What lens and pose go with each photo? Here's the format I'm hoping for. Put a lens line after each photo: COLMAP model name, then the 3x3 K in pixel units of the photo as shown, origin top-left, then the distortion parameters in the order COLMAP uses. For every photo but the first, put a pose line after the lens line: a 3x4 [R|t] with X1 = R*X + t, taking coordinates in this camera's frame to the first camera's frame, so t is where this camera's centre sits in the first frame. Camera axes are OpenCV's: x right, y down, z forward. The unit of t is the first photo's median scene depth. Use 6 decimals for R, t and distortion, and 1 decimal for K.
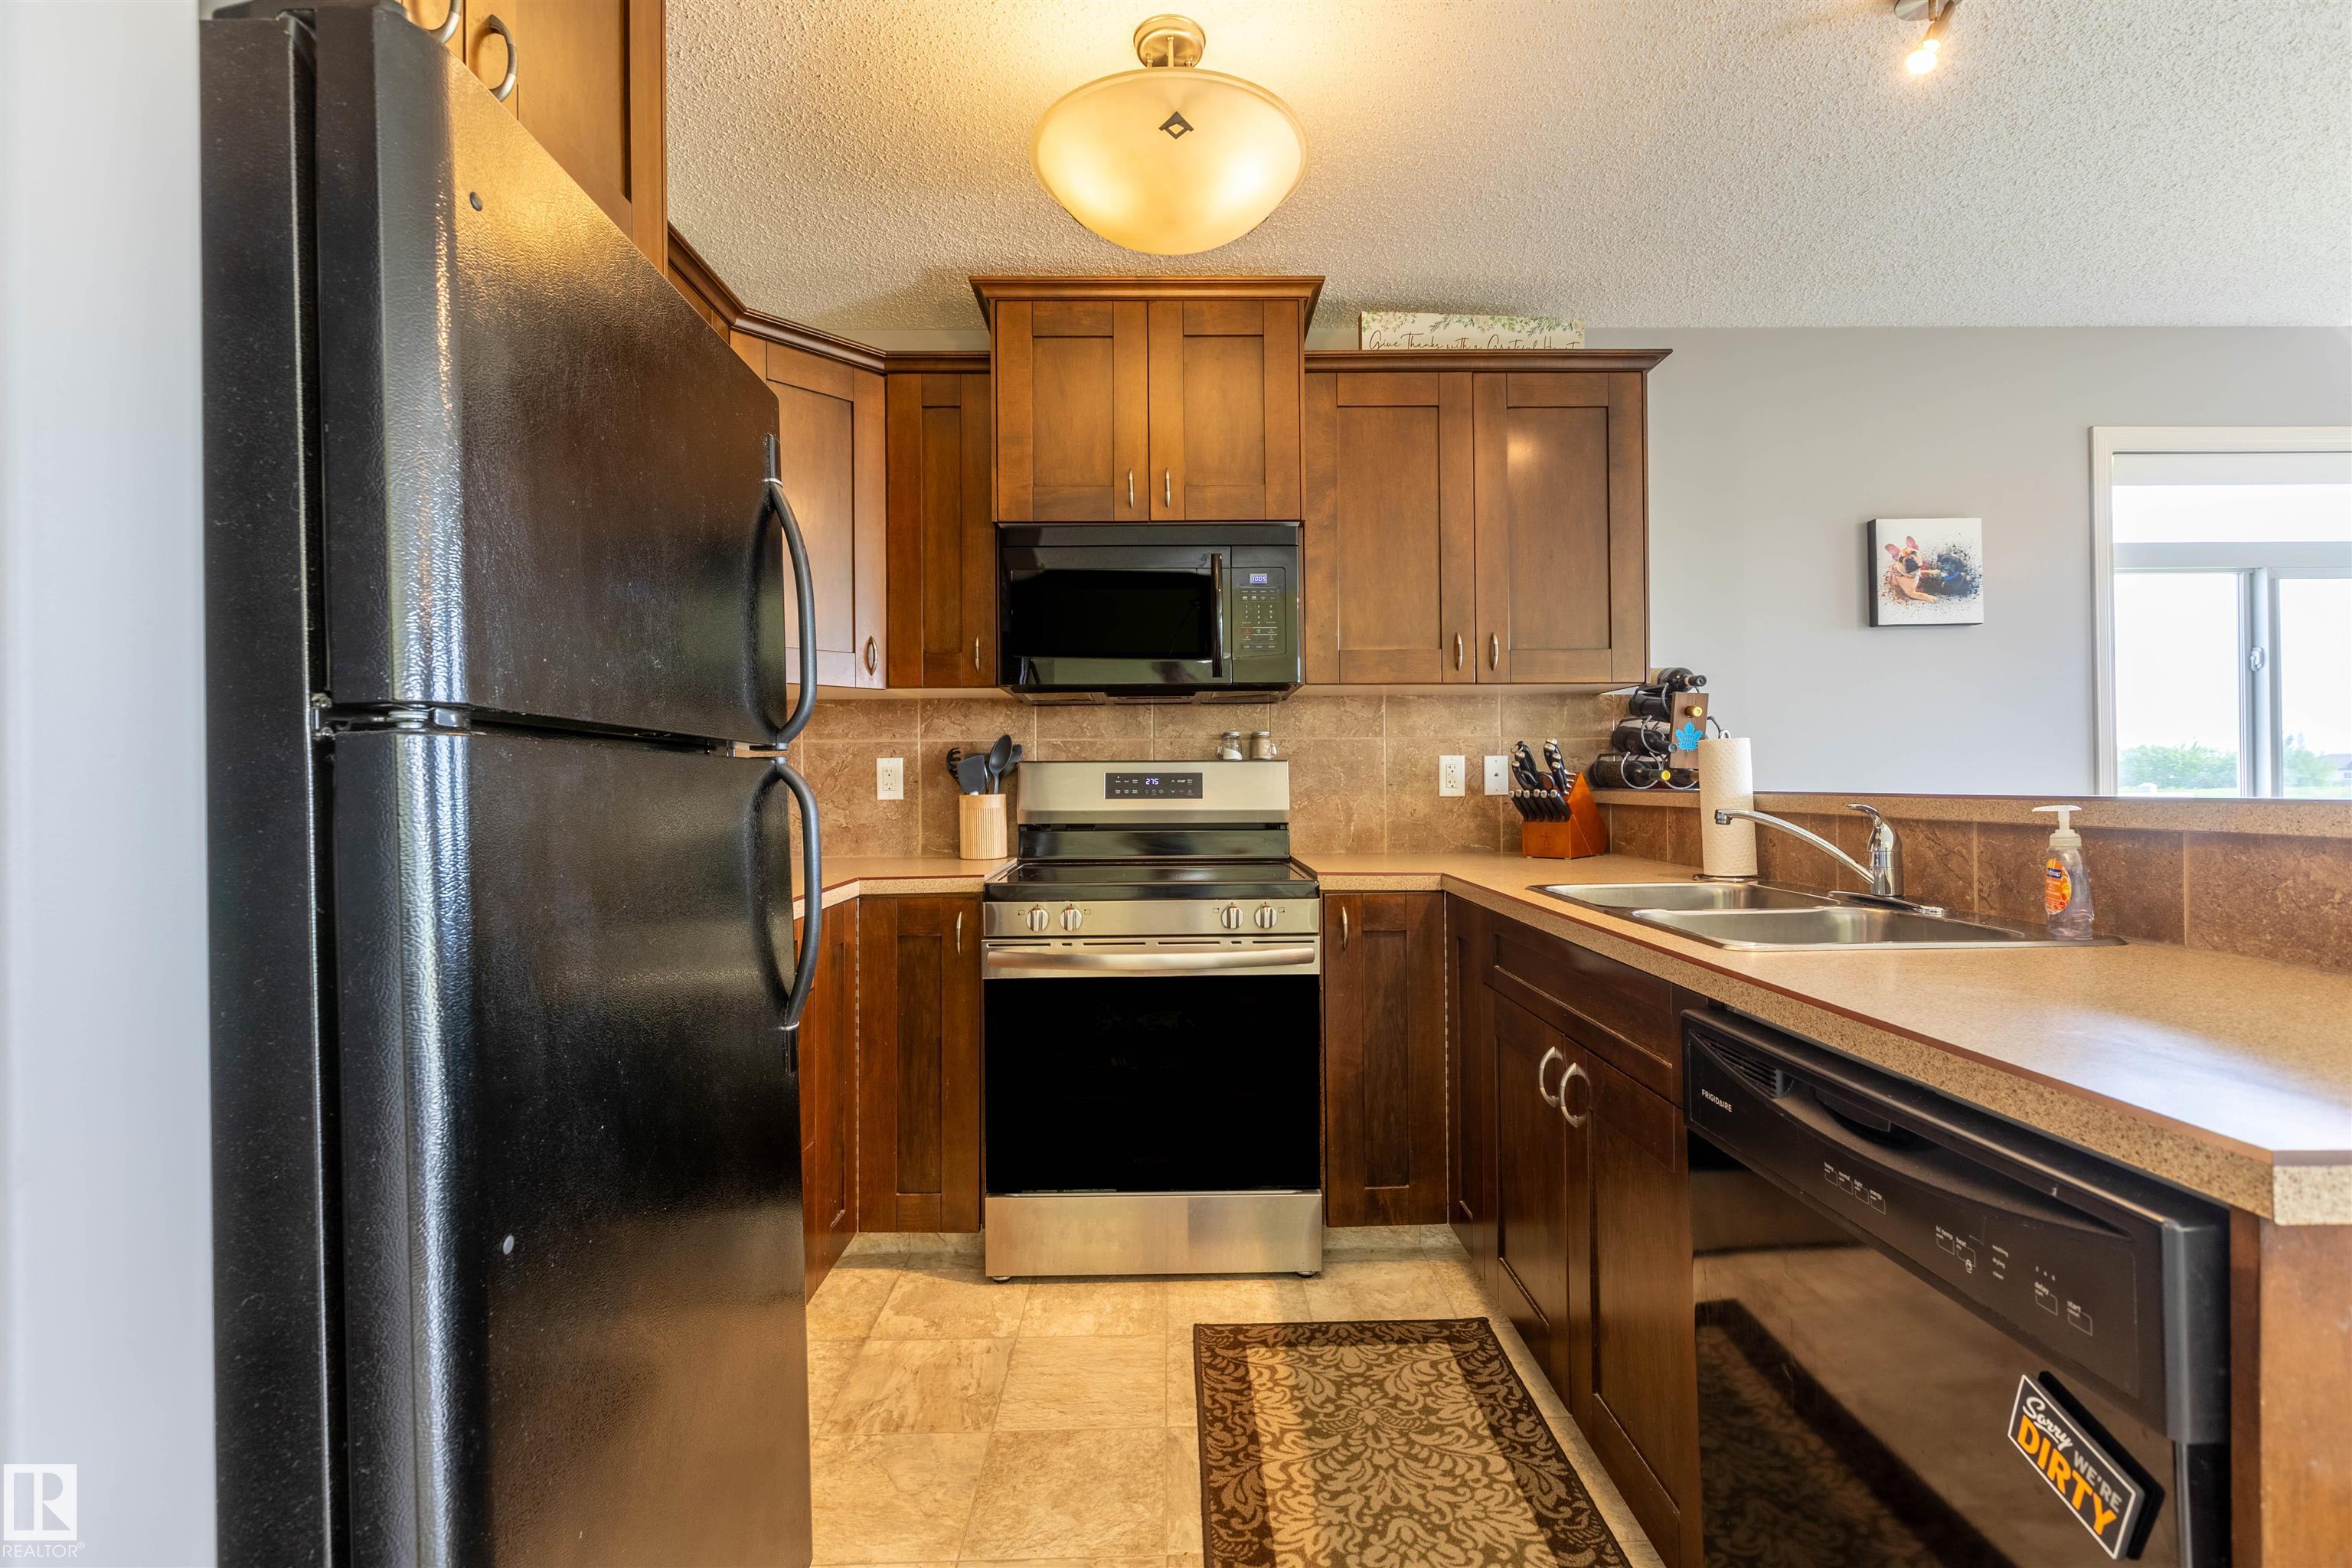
lens RADIAL K [[1049.9, 0, 1186.7], [0, 1049.9, 784.3], [0, 0, 1]] dist [0.004656, -0.002762]
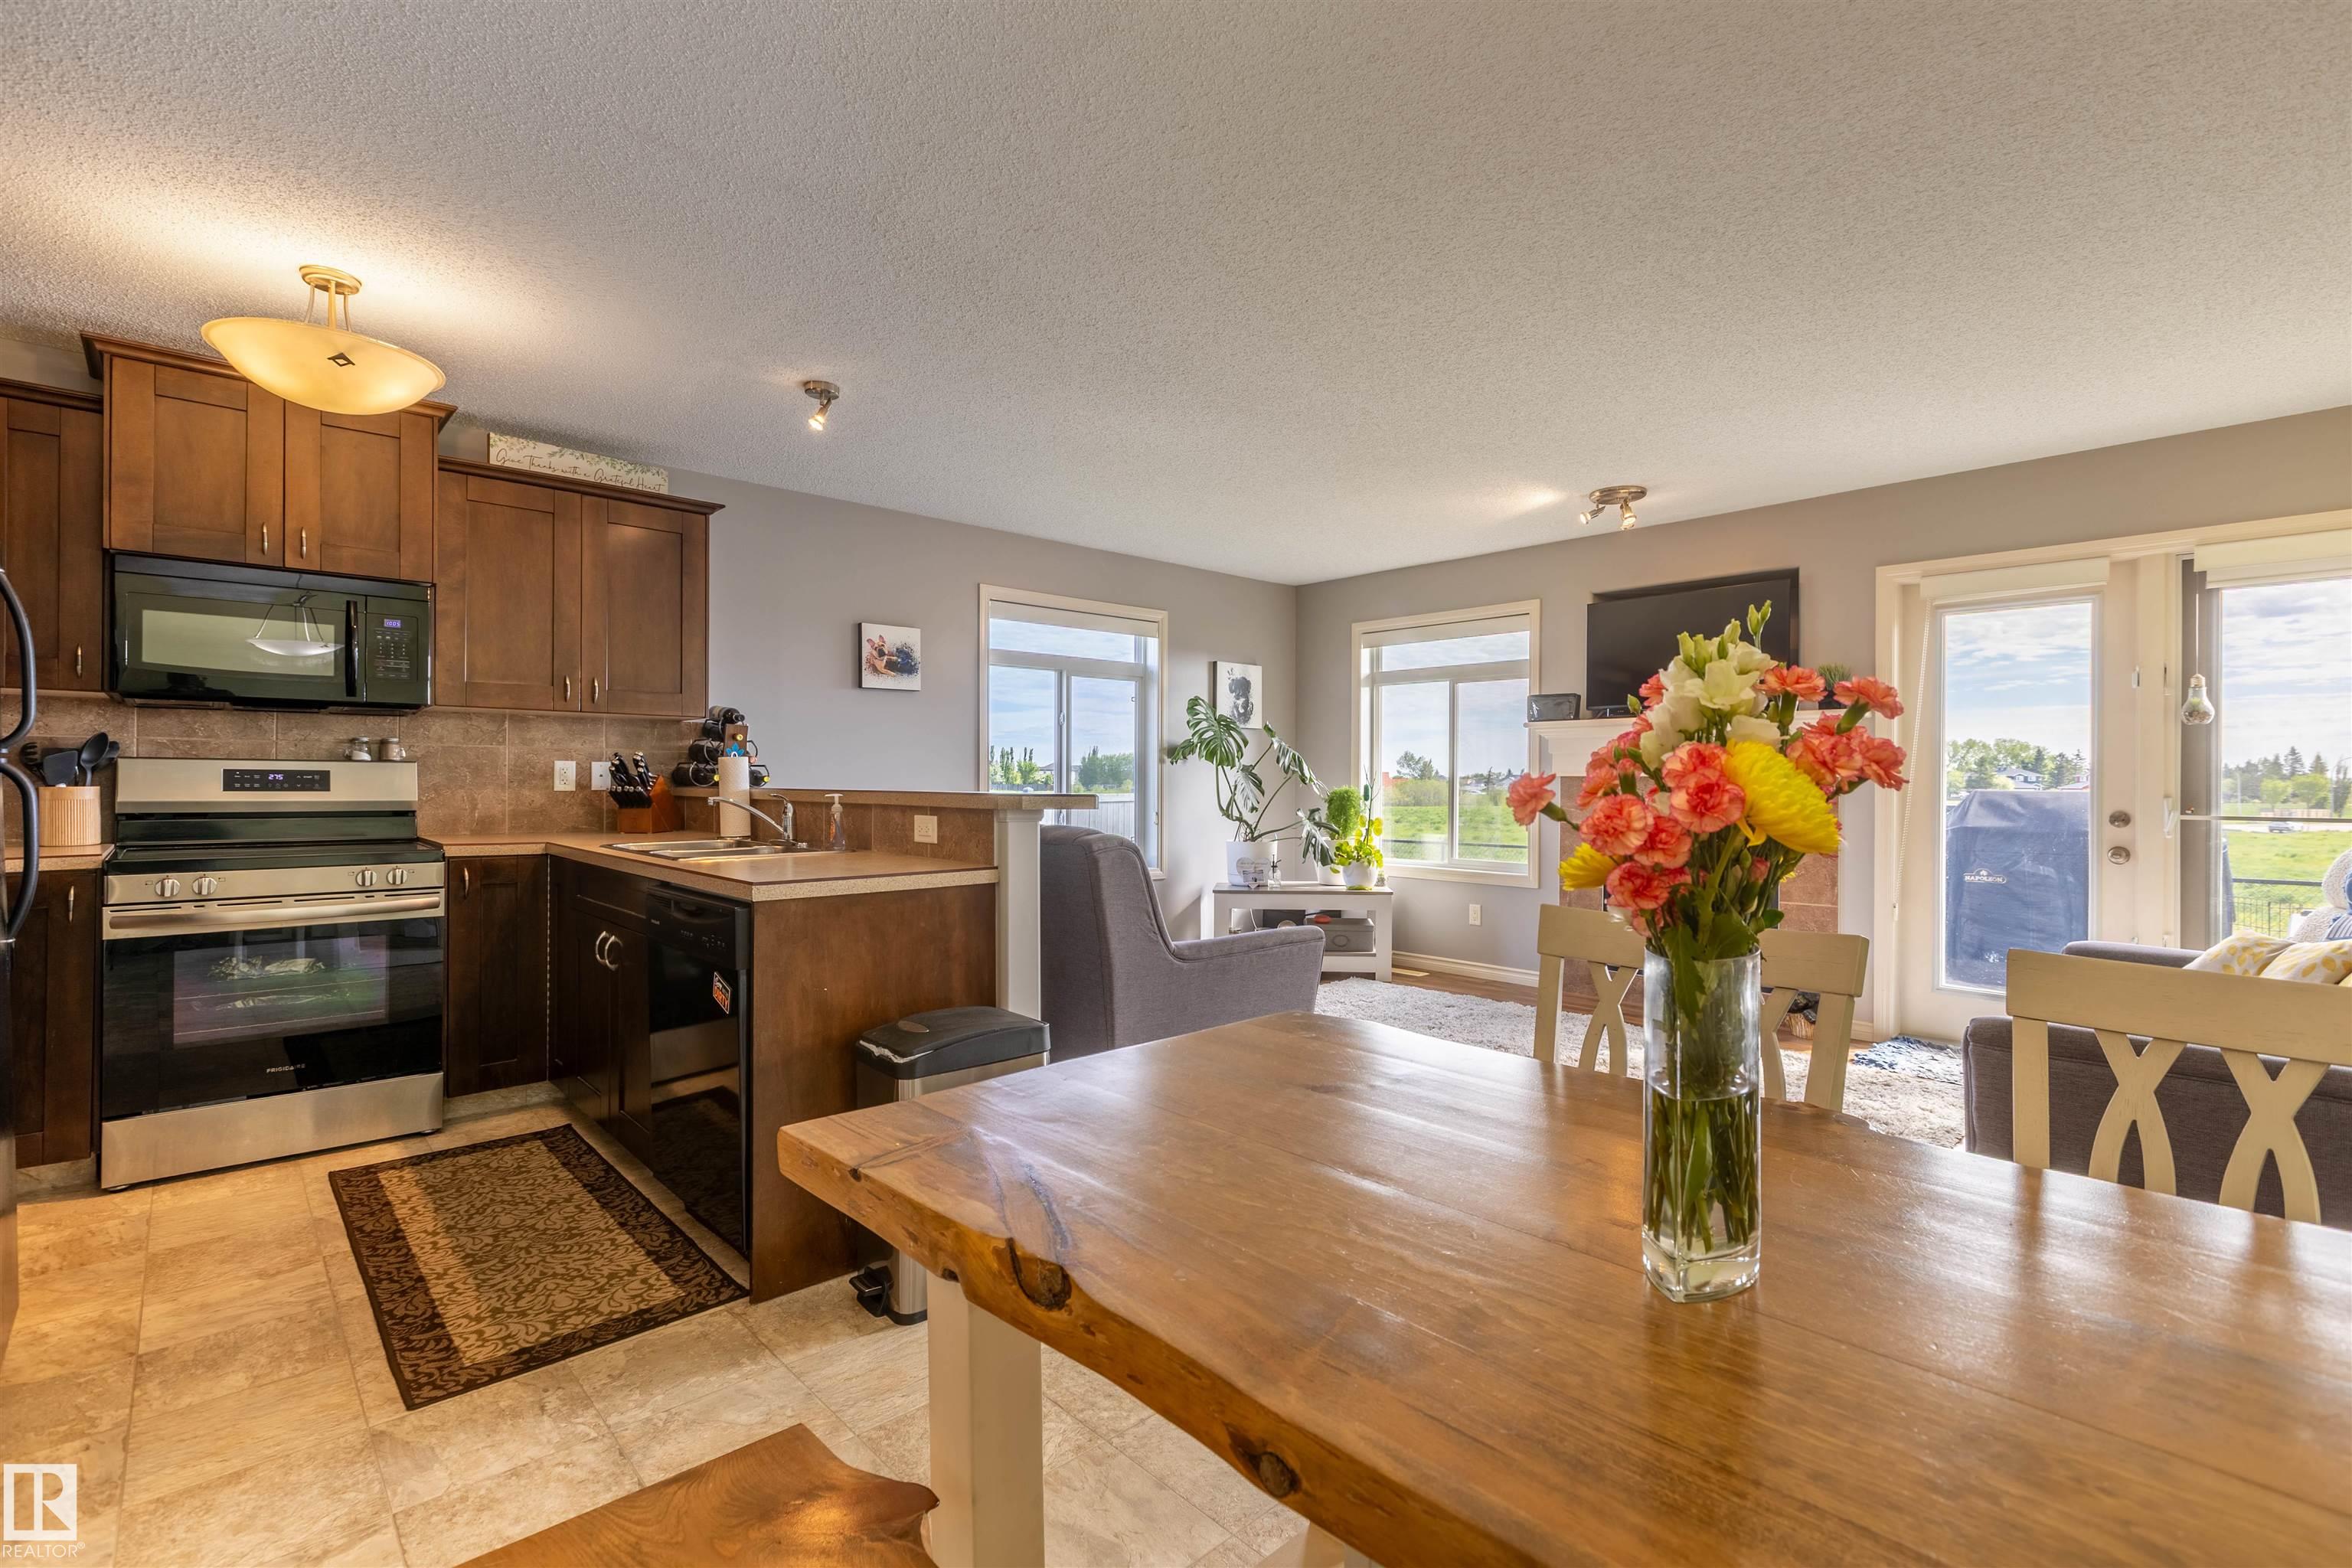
lens RADIAL K [[1049.9, 0, 1183.7], [0, 1049.9, 776.8], [0, 0, 1]] dist [0.004656, -0.002762]
pose [[0.741263, 0.013963, 0.671069, -0.074895], [-0.009272, 0.999901, -0.010563, 0.000354], [-0.671151, 0.001608, 0.741319, -0.610680]]
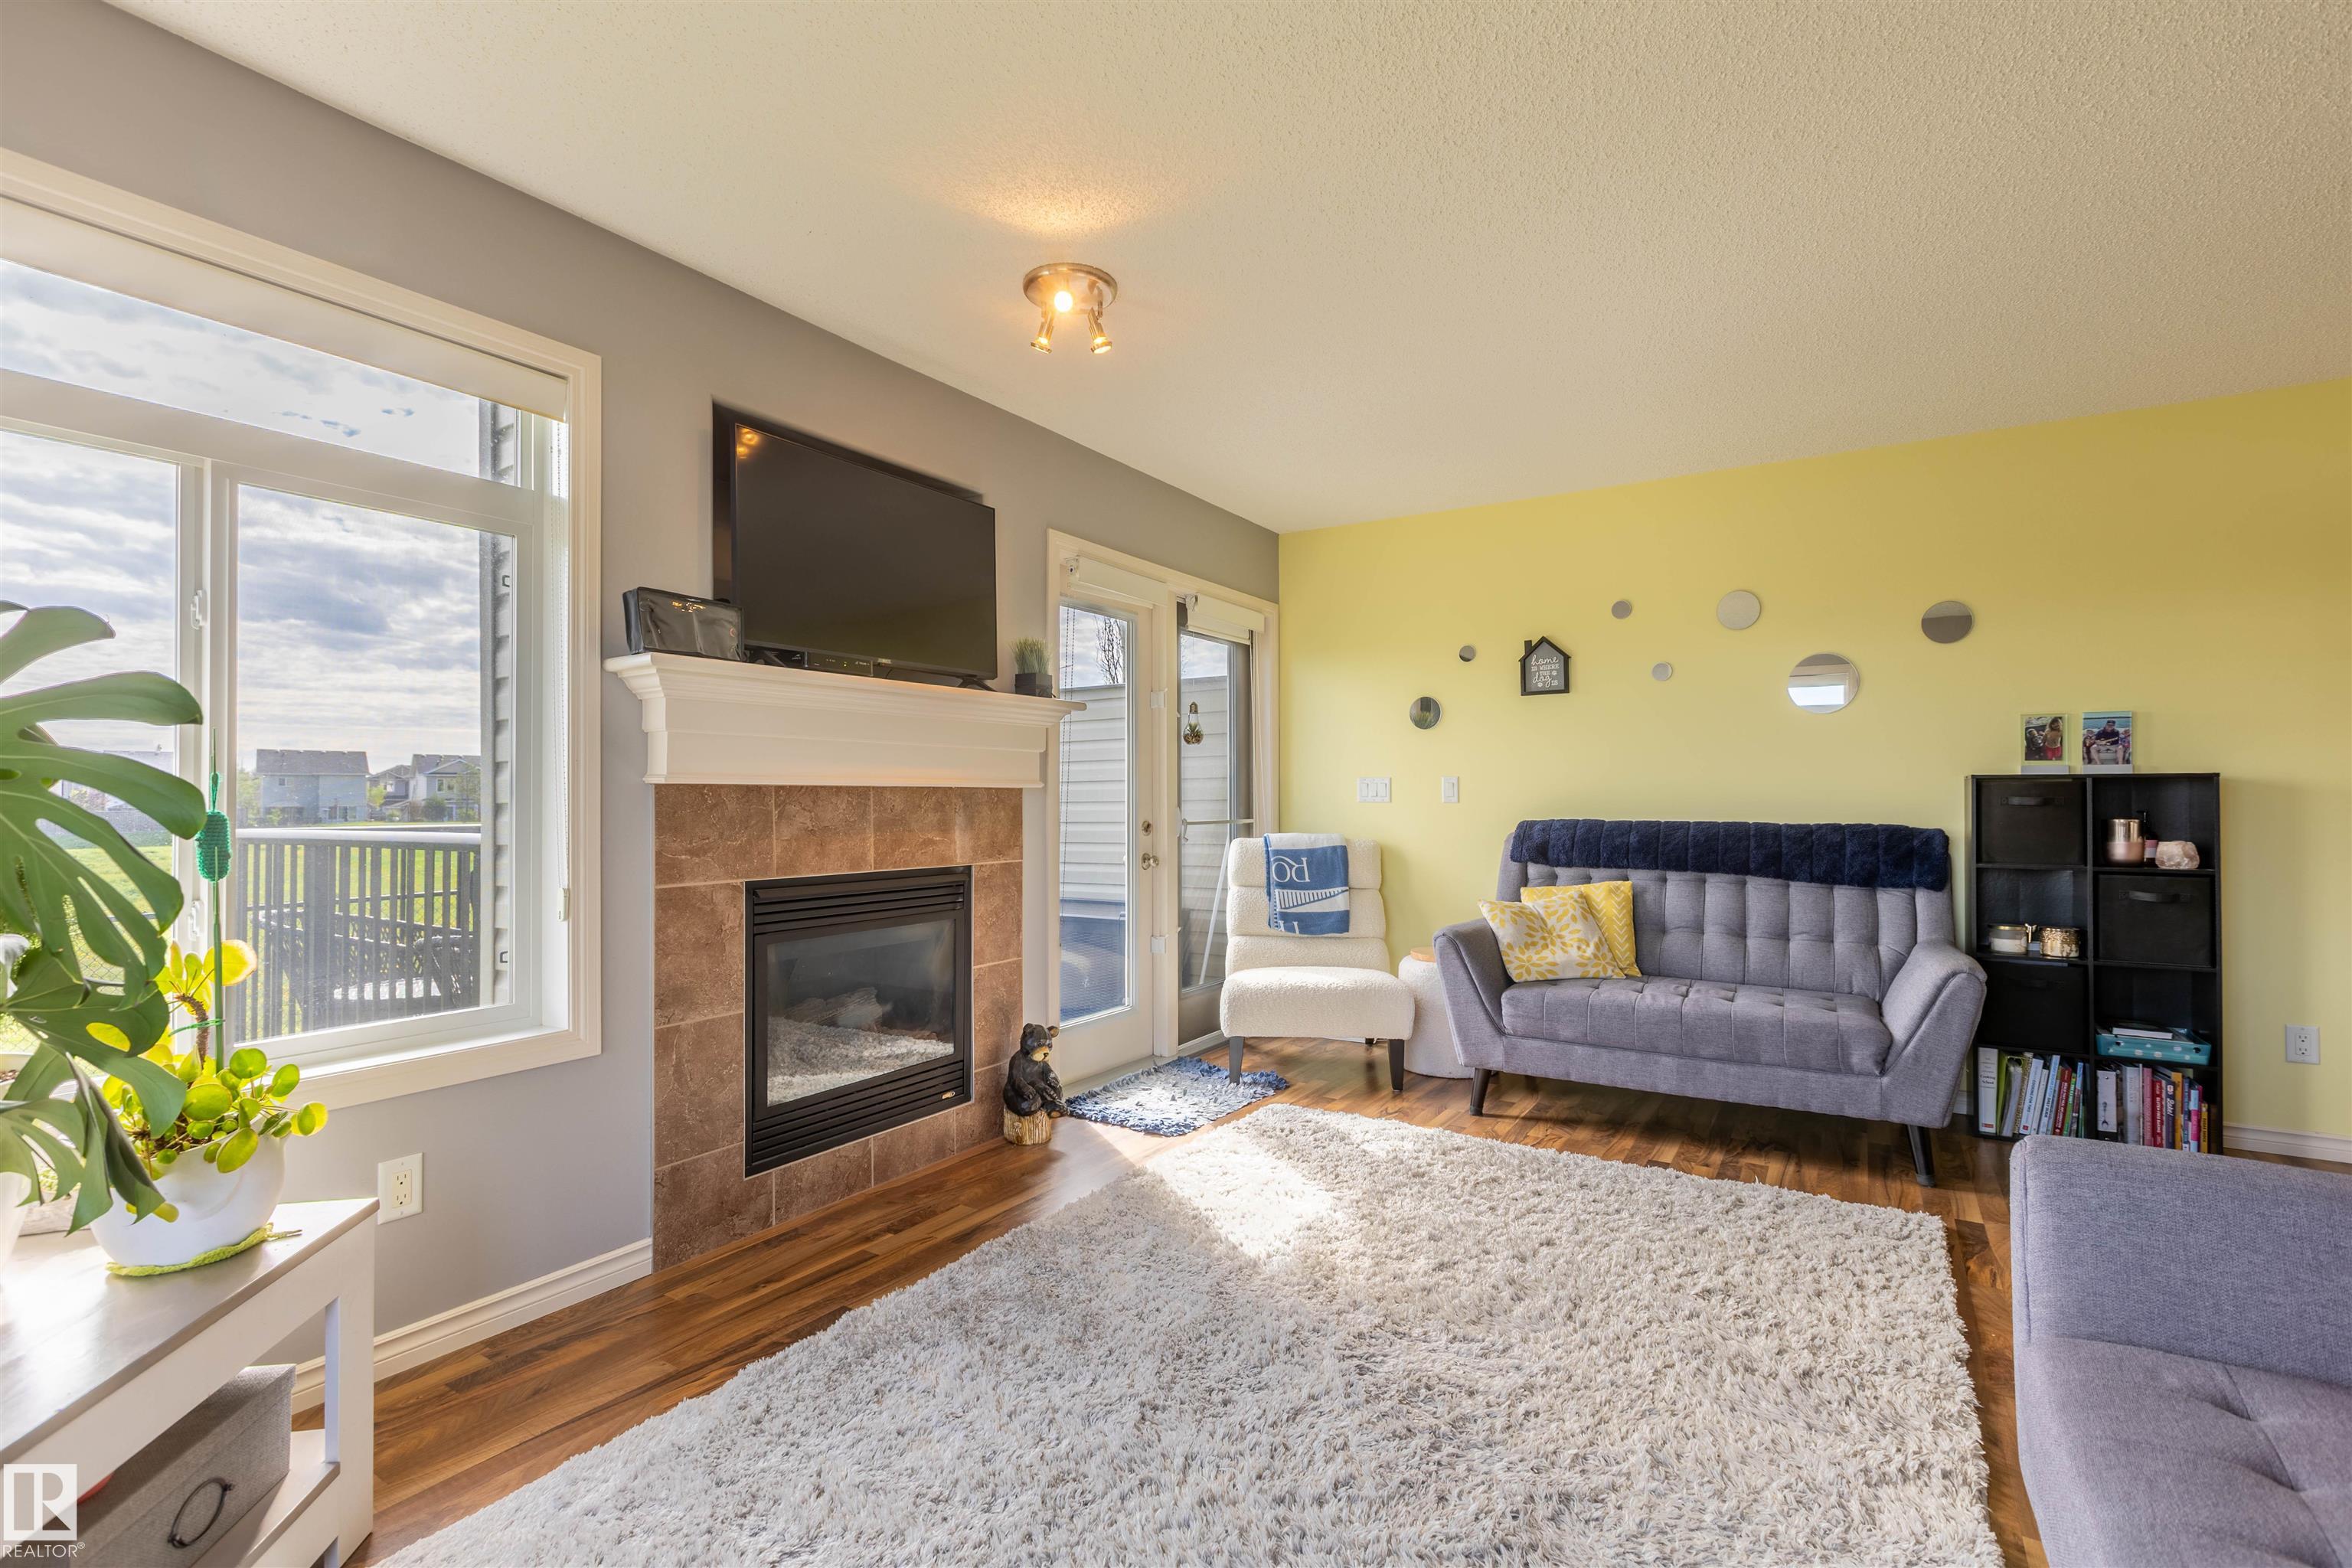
lens RADIAL K [[1049.9, 0, 1179.1], [0, 1049.9, 796.3], [0, 0, 1]] dist [0.004656, -0.002762]
pose [[-0.828294, 0.009107, 0.560219, 0.989376], [0.008985, 0.999955, -0.002972, -0.011346], [-0.560221, 0.002572, -0.828339, 0.944138]]
